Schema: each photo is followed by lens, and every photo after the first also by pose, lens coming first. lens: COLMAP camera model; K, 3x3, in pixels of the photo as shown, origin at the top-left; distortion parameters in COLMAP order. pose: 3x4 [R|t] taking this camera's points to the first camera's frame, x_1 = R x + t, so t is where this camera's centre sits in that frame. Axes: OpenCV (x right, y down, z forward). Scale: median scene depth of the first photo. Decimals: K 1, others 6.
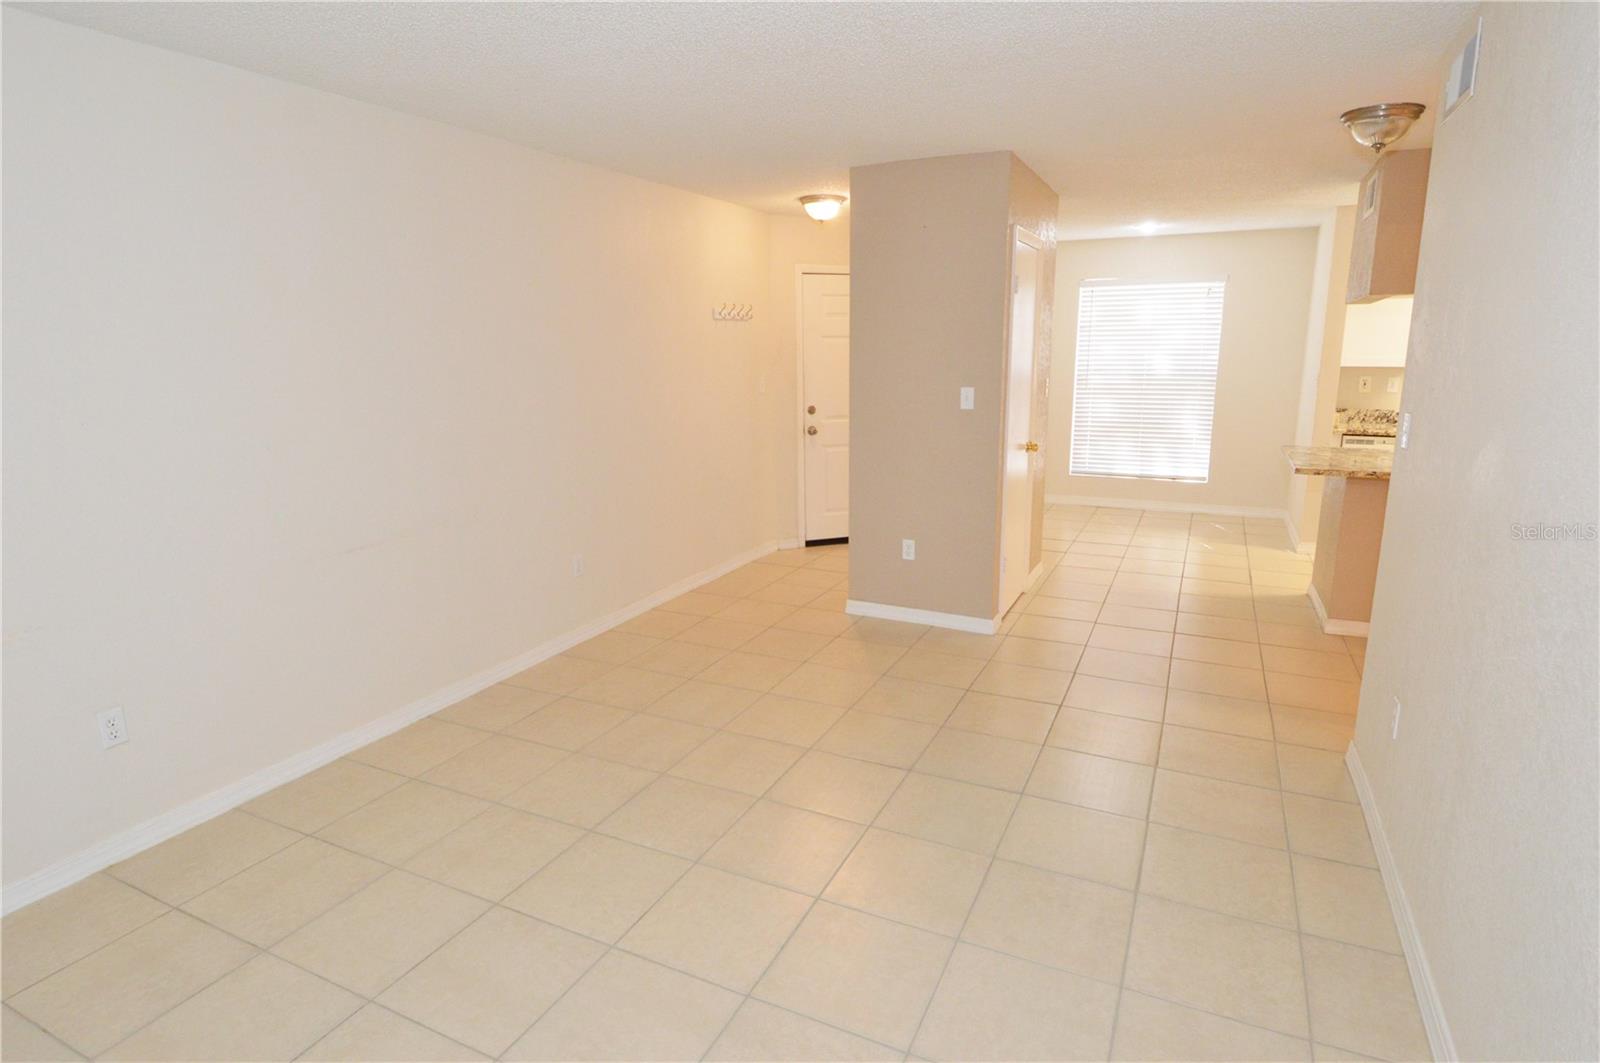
lens RADIAL K [[851.5, 0, 802.9], [0, 851.5, 526.0], [0, 0, 1]] dist [0.013689, -0.025051]
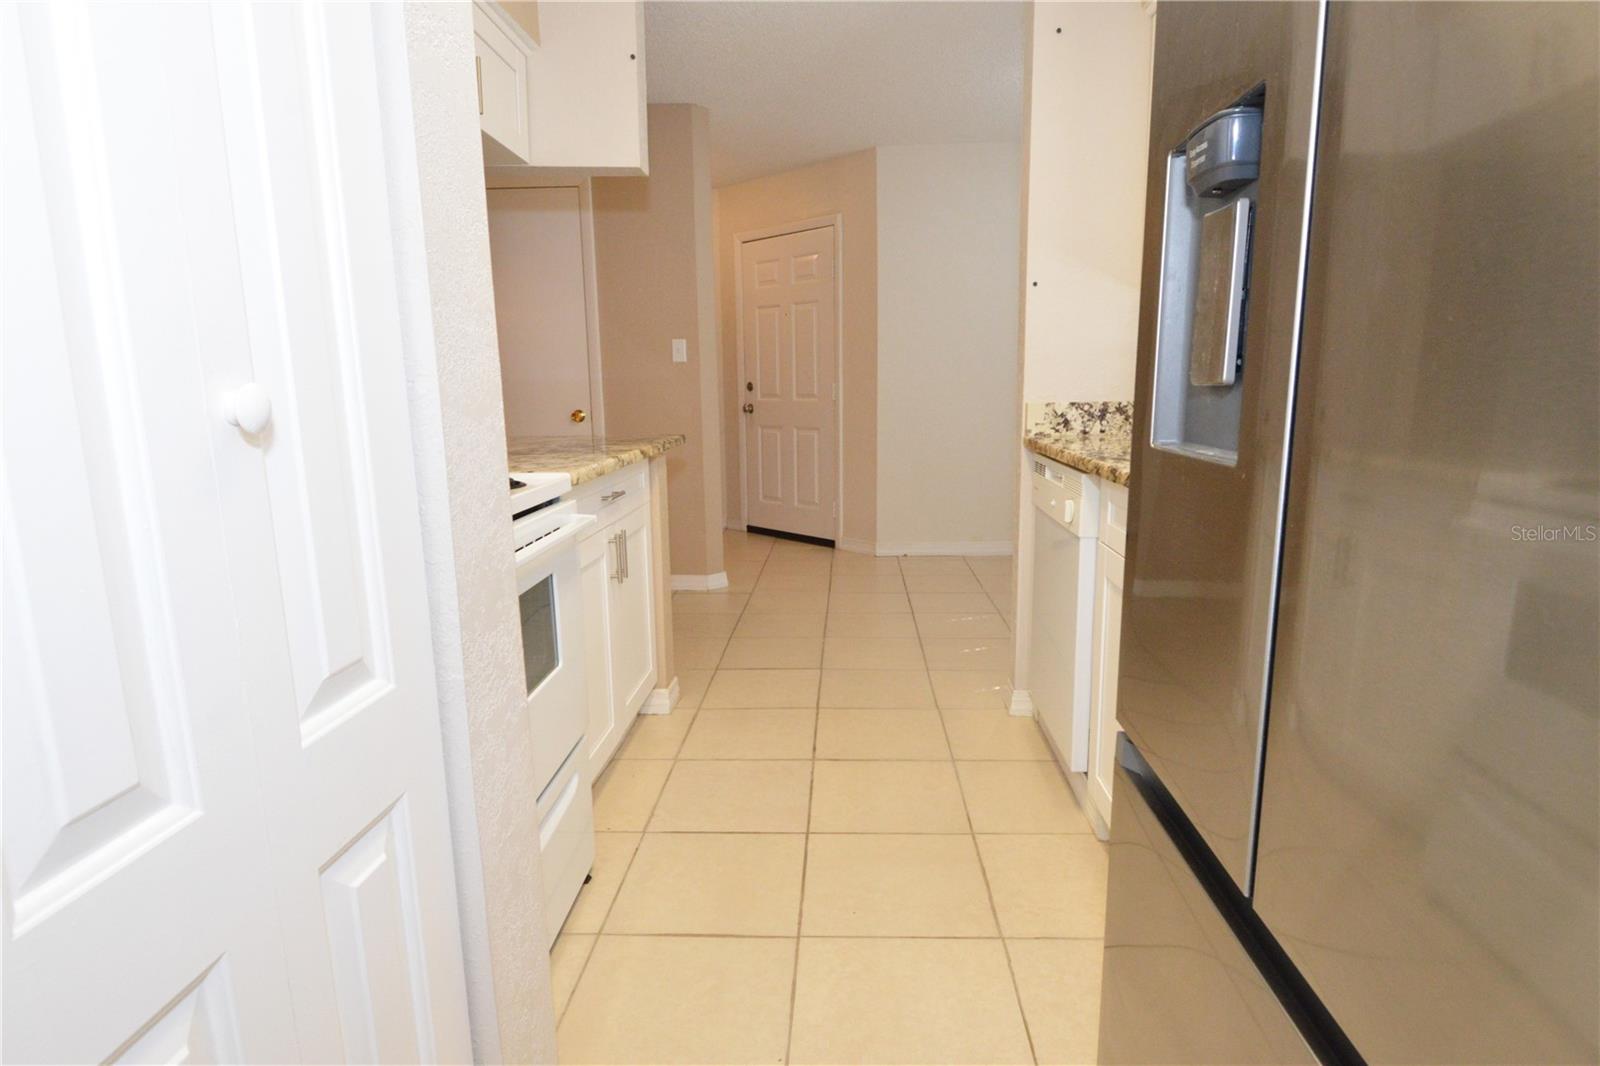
lens RADIAL K [[851.5, 0, 802.9], [0, 851.5, 527.5], [0, 0, 1]] dist [0.013689, -0.025051]
pose [[0.376404, 0.166129, -0.911439, 1.092083], [-0.183953, 0.977605, 0.102221, -0.108764], [0.908010, 0.129185, 0.398534, 0.834290]]
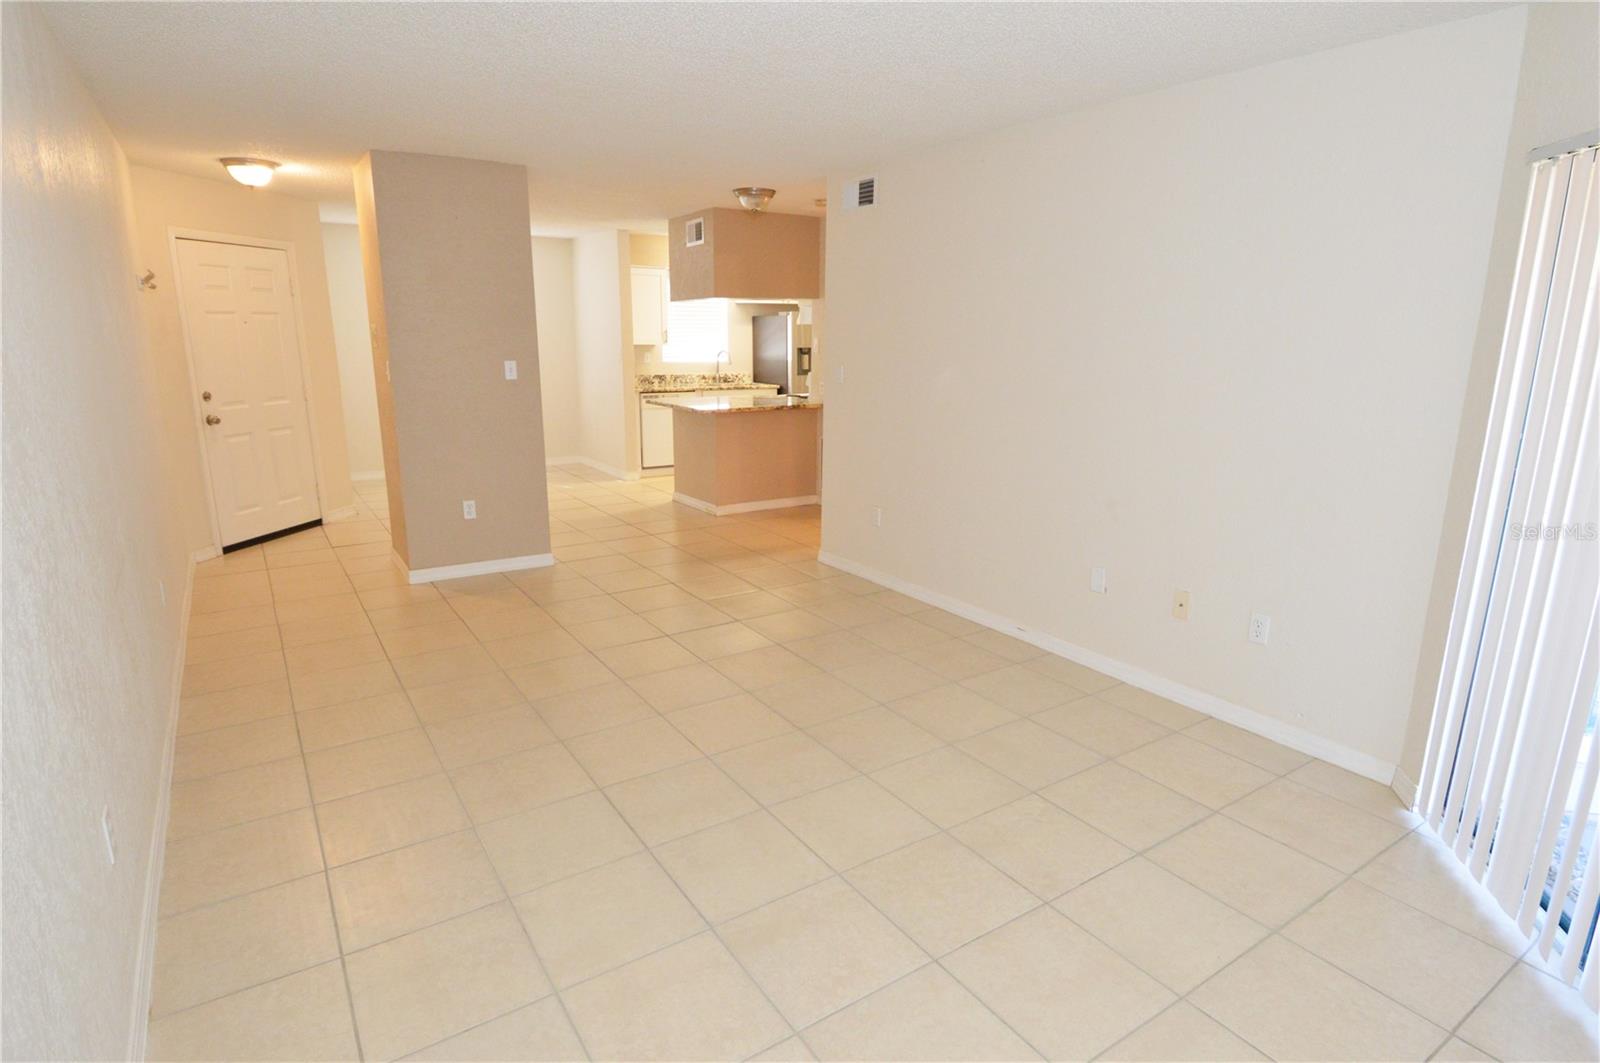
lens RADIAL K [[848.7, 0, 805.7], [0, 848.7, 526.5], [0, 0, 1]] dist [0.012386, -0.025649]
pose [[0.509127, -0.181695, 0.841295, -0.514870], [0.166474, 0.979794, 0.110862, -0.000591], [-0.844439, 0.083611, 0.529087, 0.043507]]
